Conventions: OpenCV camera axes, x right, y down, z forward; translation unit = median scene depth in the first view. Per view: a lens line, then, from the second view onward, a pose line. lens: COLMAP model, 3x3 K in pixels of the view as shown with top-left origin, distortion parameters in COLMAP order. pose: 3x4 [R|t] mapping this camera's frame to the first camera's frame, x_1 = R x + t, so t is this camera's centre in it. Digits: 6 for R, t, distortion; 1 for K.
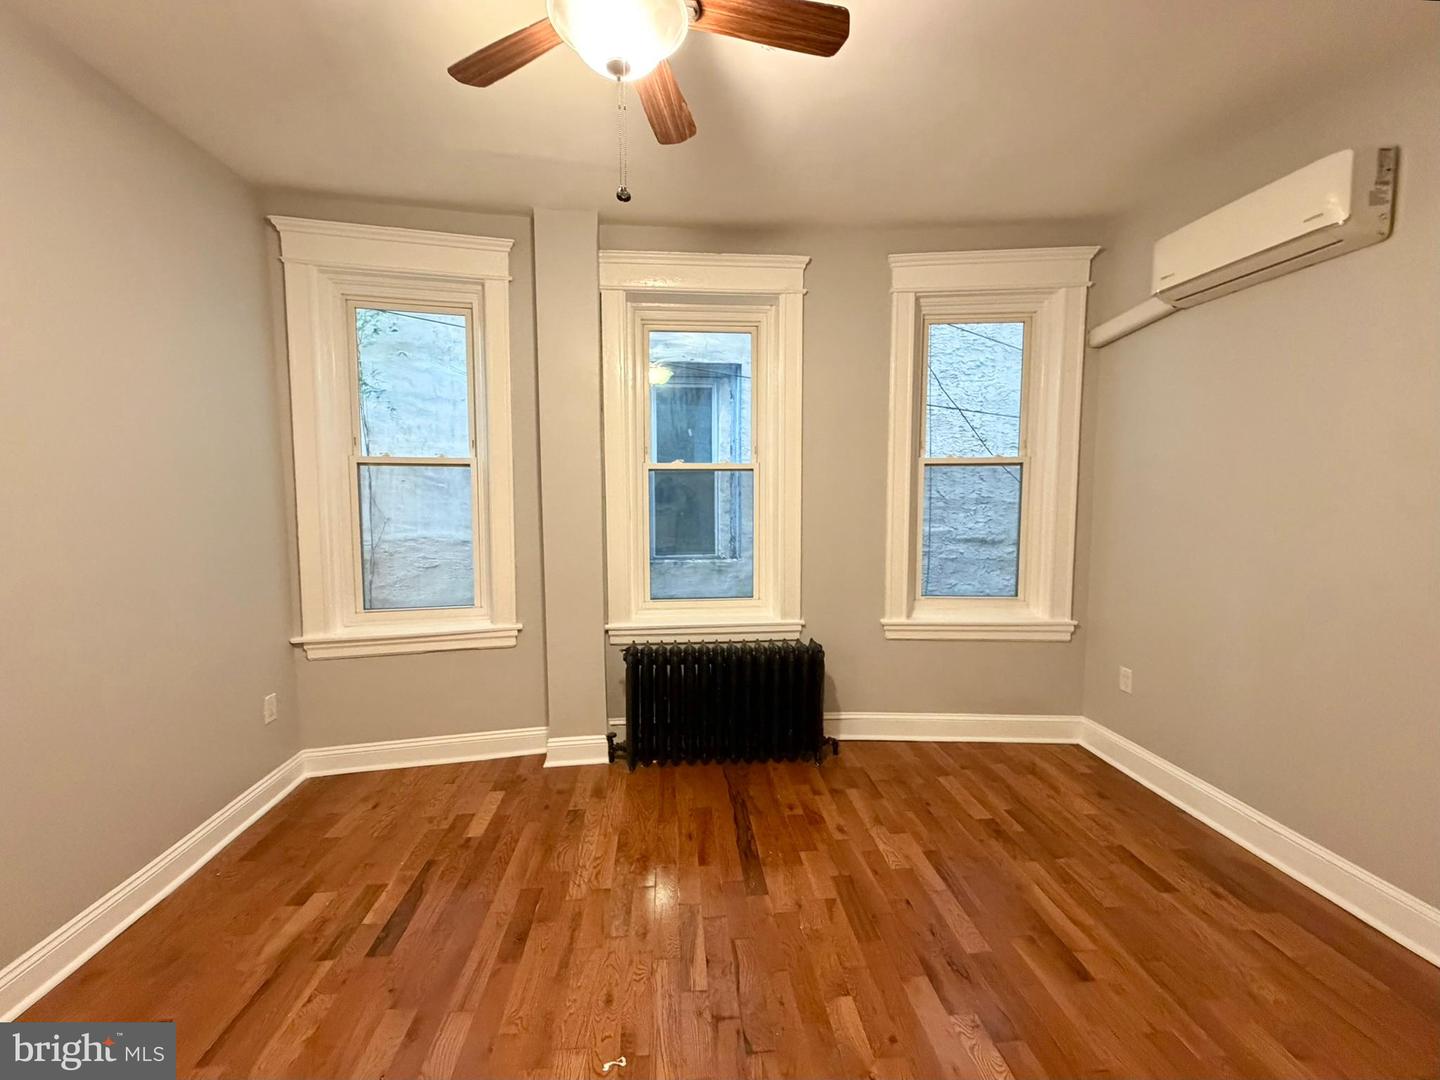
lens RADIAL K [[607.7, 0, 718.2], [0, 607.7, 542.5], [0, 0, 1]] dist [0.001945, 0.000078]
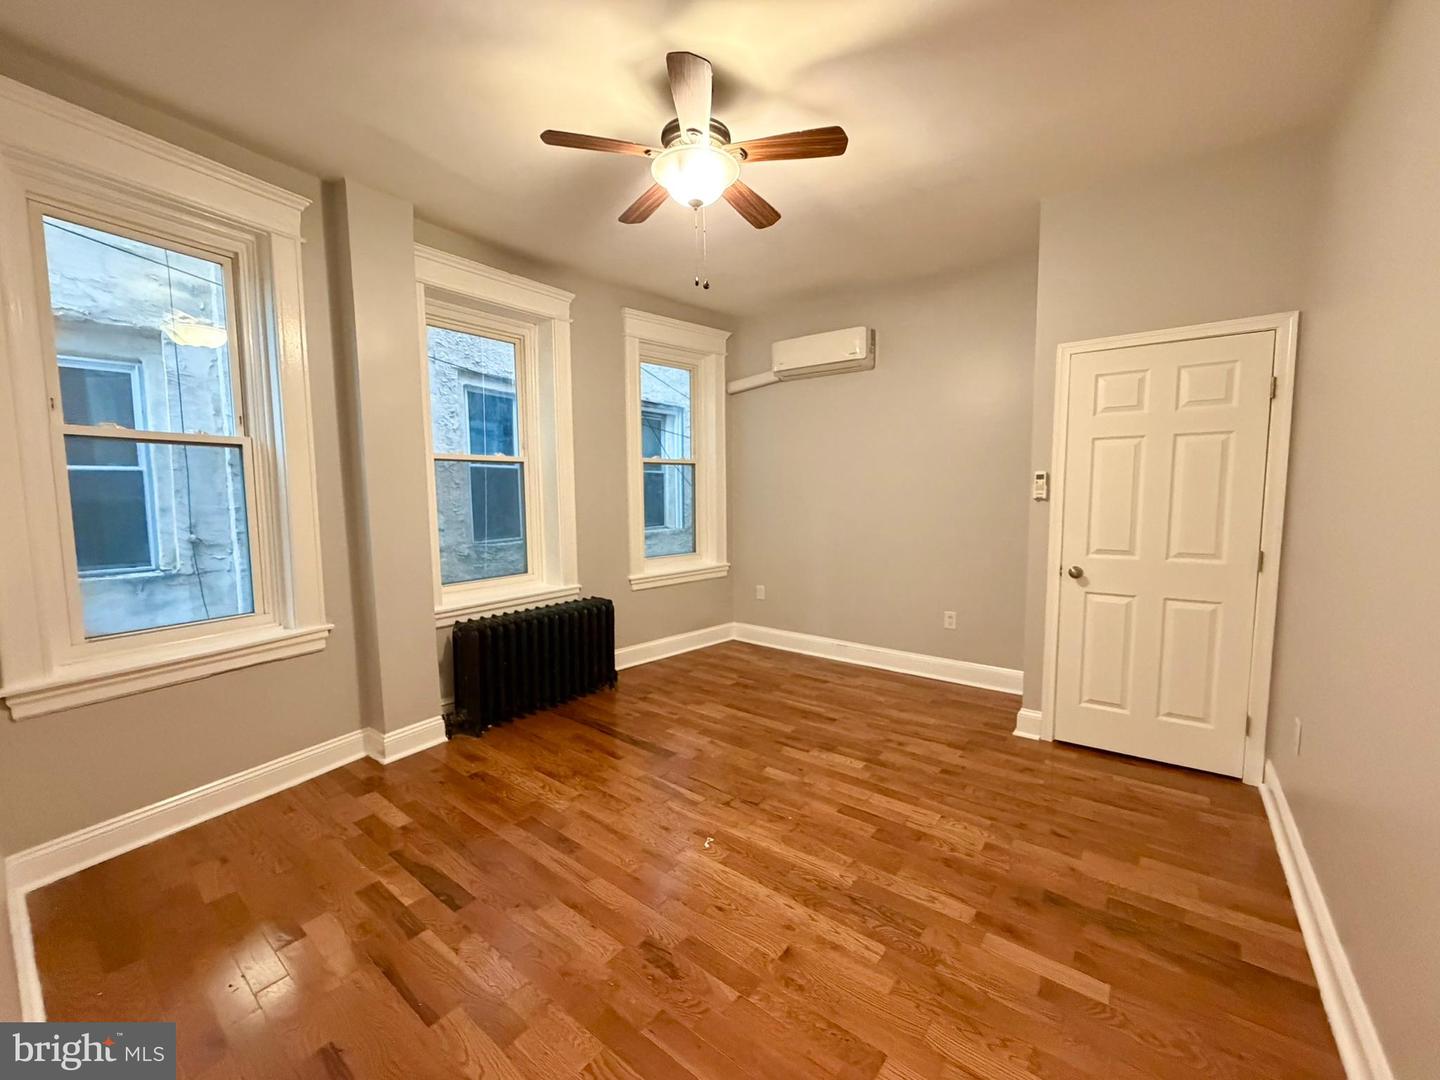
lens RADIAL K [[573.7, 0, 716.3], [0, 573.7, 543.1], [0, 0, 1]] dist [0.001378, 0.000242]
pose [[0.682661, -0.070732, 0.727304, -0.590953], [0.068295, 0.997124, 0.032869, 0.026677], [-0.727536, 0.027233, 0.685528, -0.017956]]
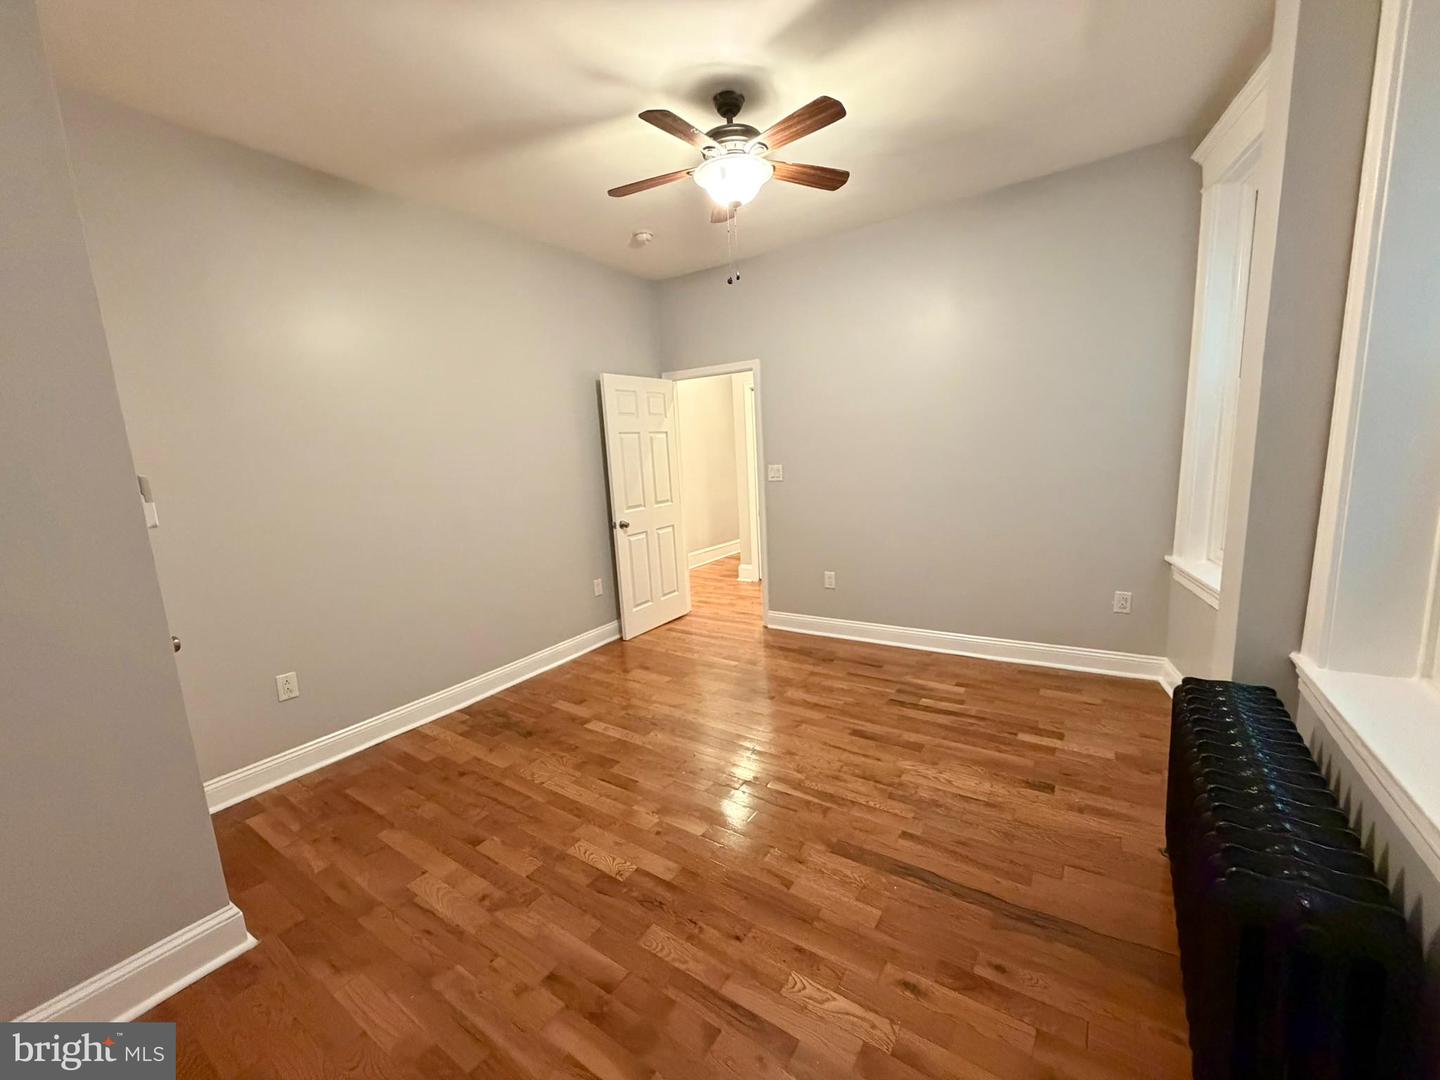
lens RADIAL K [[573.7, 0, 716.3], [0, 573.7, 543.1], [0, 0, 1]] dist [0.001378, 0.000242]
pose [[-0.626615, 0.165553, -0.761542, 0.598844], [-0.006912, 0.975957, 0.217853, -0.084843], [0.779299, 0.141774, -0.610405, 0.978264]]
